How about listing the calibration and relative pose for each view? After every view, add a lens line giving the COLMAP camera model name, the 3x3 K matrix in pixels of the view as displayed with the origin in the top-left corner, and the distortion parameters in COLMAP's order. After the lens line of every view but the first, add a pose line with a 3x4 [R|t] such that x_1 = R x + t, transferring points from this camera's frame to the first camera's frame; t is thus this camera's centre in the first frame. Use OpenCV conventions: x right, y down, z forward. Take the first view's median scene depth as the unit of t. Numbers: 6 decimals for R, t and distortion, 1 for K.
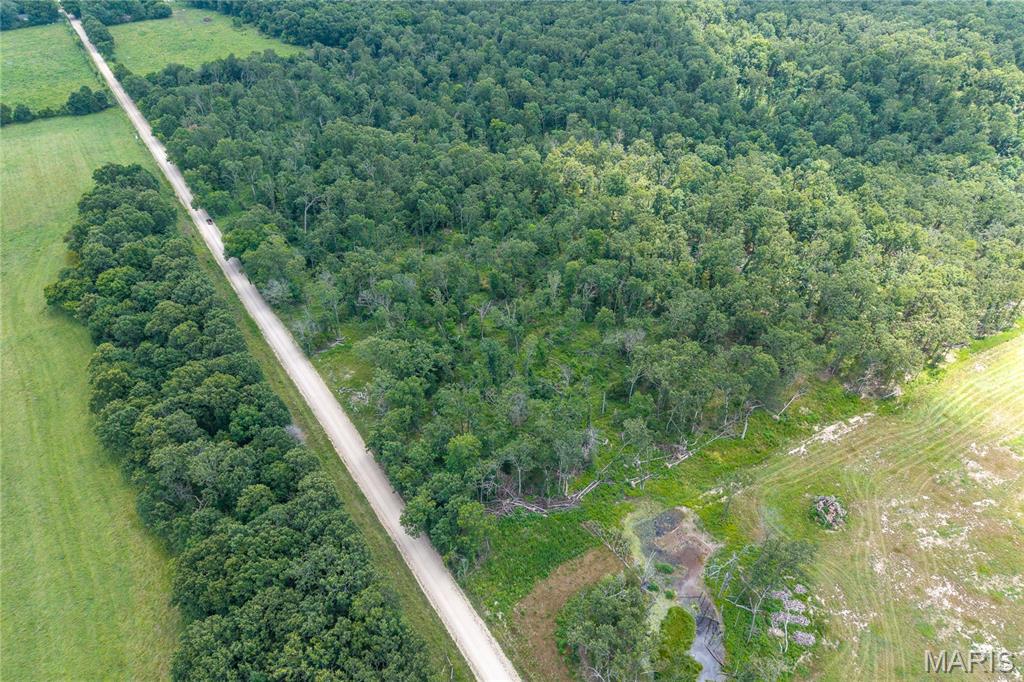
lens RADIAL K [[696.5, 0, 512.6], [0, 696.5, 340.8], [0, 0, 1]] dist [0.015854, -0.015284]
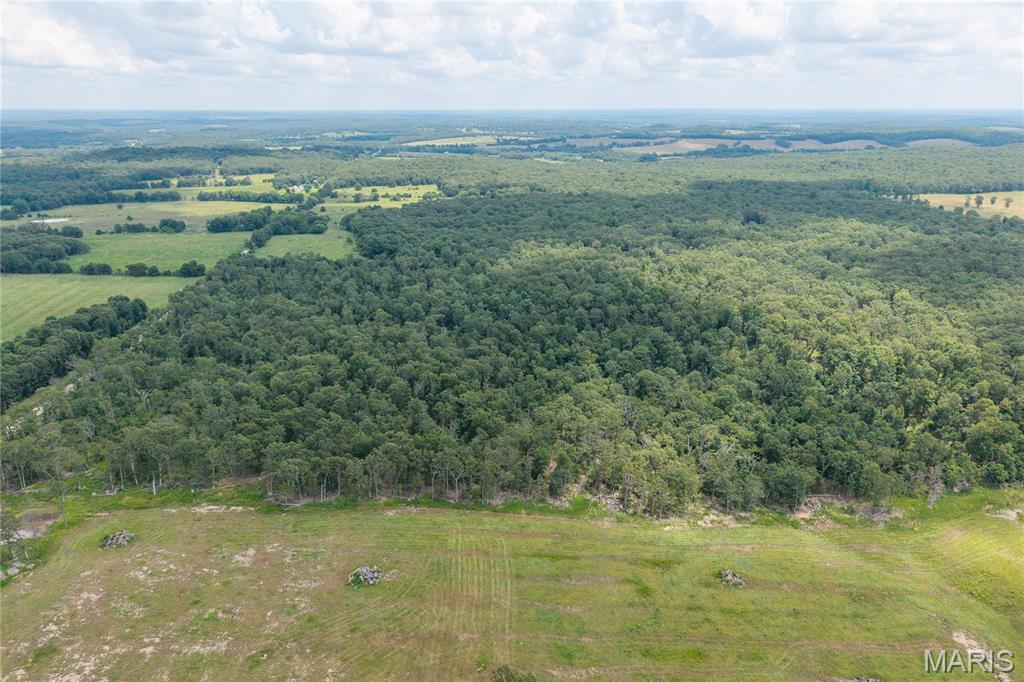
lens RADIAL K [[696.5, 0, 516.8], [0, 696.5, 342.9], [0, 0, 1]] dist [0.015854, -0.015284]
pose [[0.889818, 0.147604, -0.431784, 1.693434], [-0.282138, 0.921655, -0.266363, 0.034652], [0.358639, 0.358838, 0.861750, -0.030442]]
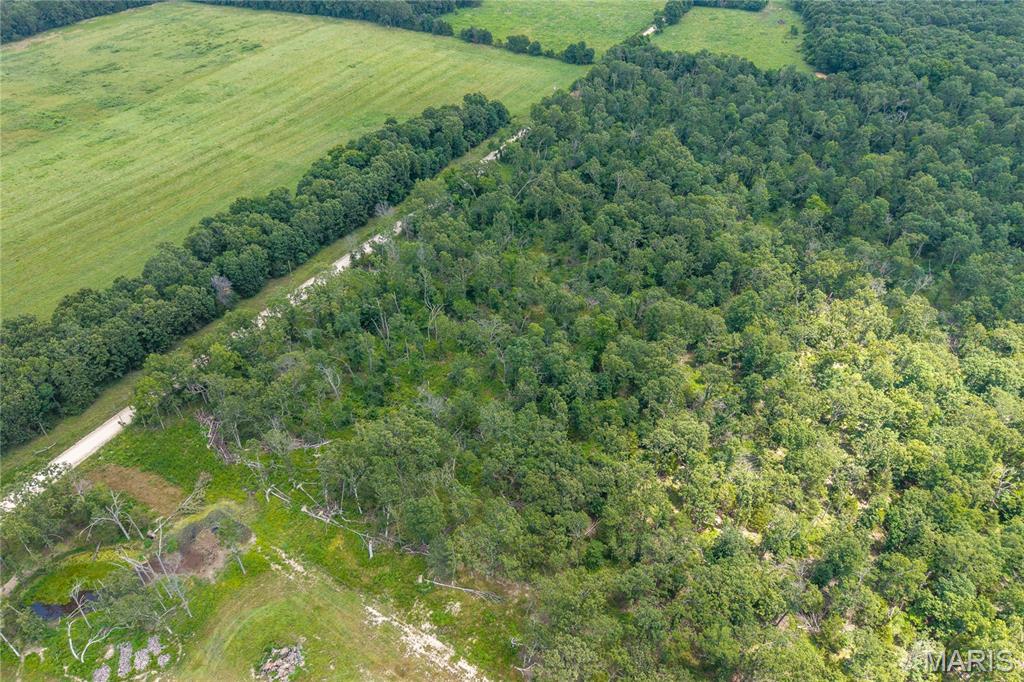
lens RADIAL K [[696.5, 0, 510.9], [0, 696.5, 337.1], [0, 0, 1]] dist [0.015854, -0.015284]
pose [[0.496257, 0.533040, -0.685271, 0.957295], [-0.537698, 0.808422, 0.239445, -0.414261], [0.681623, 0.249643, 0.687800, 0.529781]]
